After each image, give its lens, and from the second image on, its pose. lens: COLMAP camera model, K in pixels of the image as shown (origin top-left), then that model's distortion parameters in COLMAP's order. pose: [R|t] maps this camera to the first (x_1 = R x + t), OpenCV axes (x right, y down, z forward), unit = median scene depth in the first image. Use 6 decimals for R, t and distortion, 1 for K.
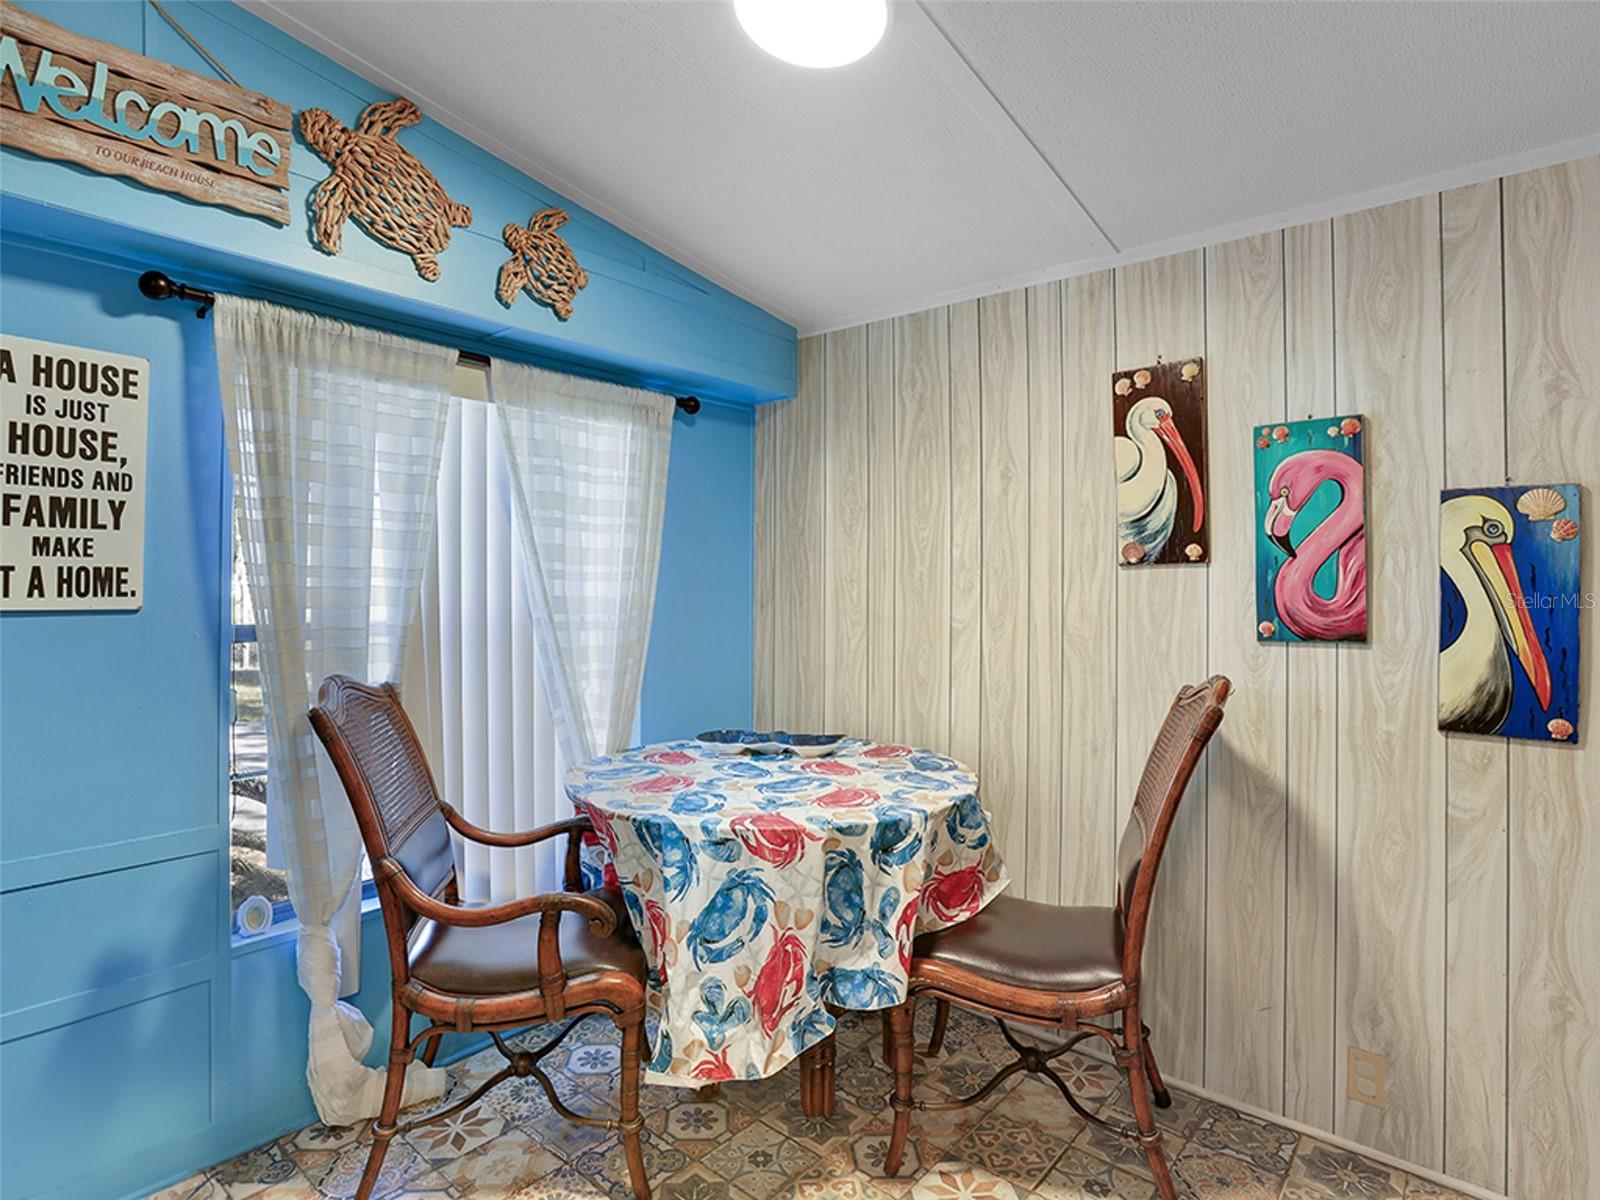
lens RADIAL K [[835.4, 0, 781.9], [0, 835.4, 572.6], [0, 0, 1]] dist [-0.042842, 0.004283]
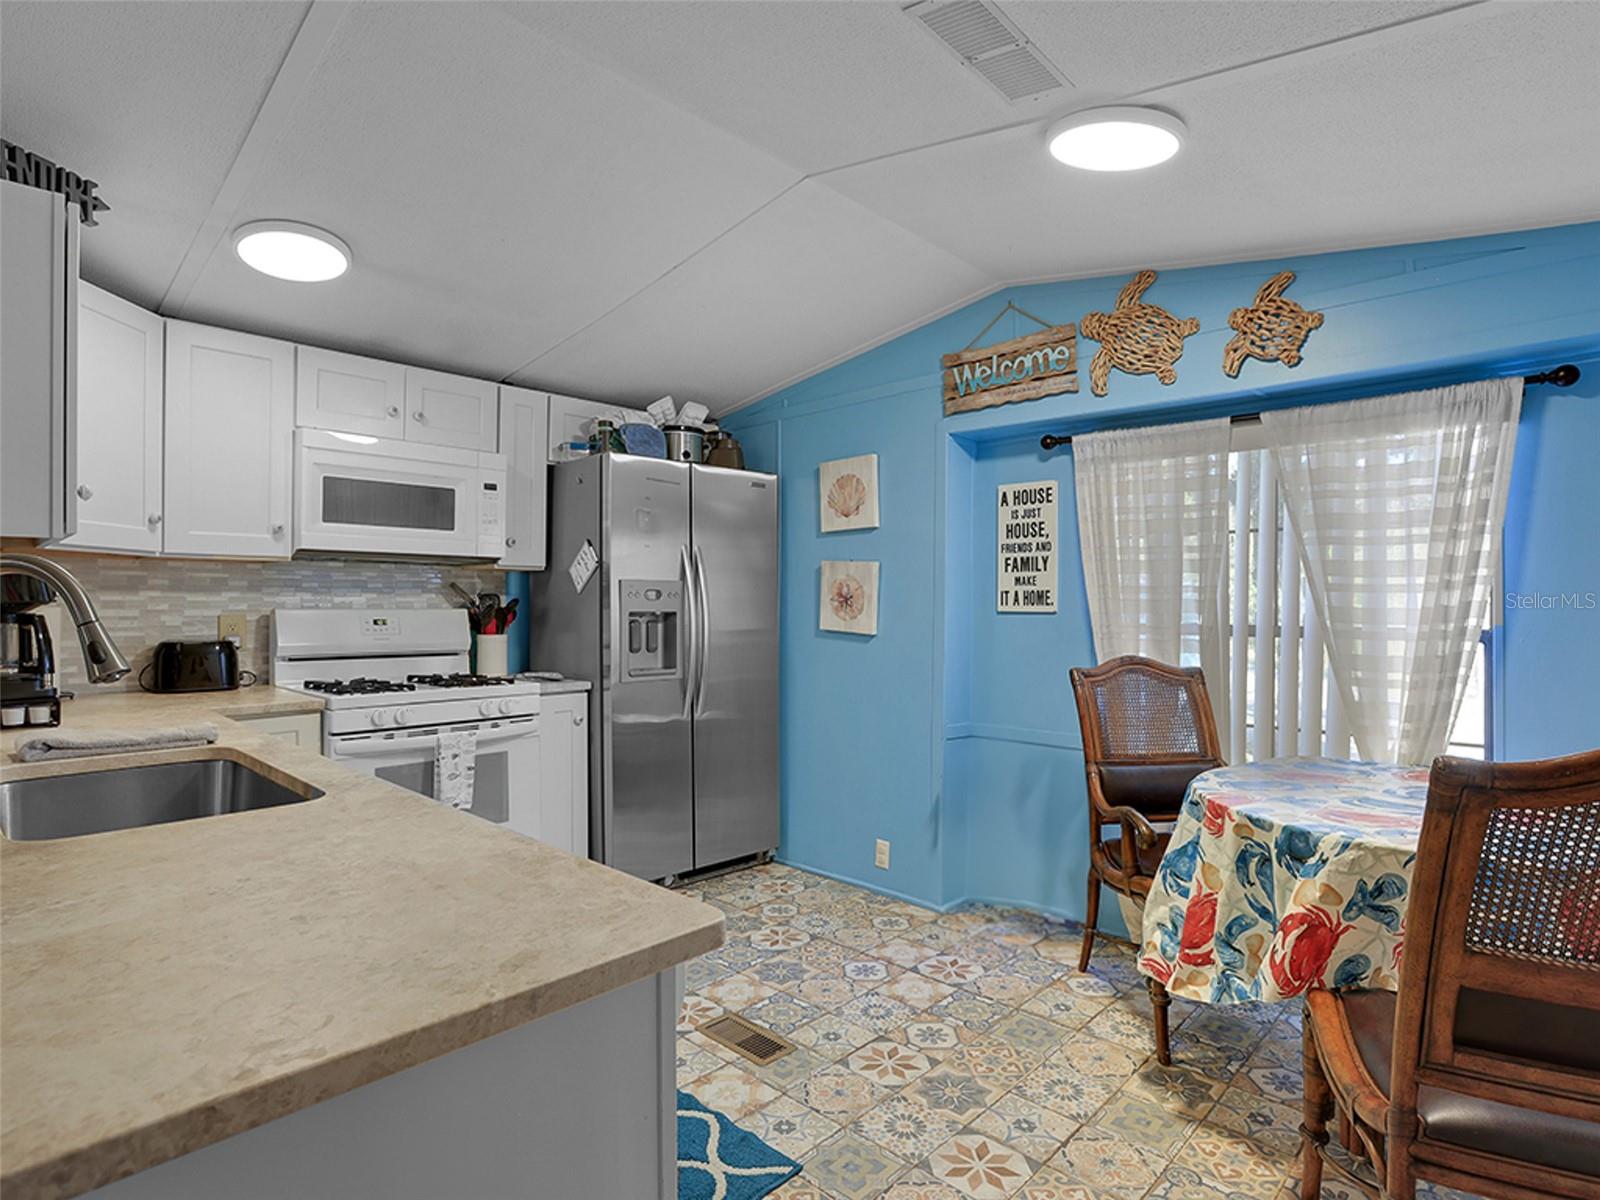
lens RADIAL K [[835.4, 0, 796.1], [0, 835.4, 599.5], [0, 0, 1]] dist [-0.042842, 0.004283]
pose [[-0.044119, -0.014722, -0.998918, 1.186960], [0.008971, 0.999845, -0.015132, 0.039878], [0.998986, -0.009629, -0.043980, 0.481846]]
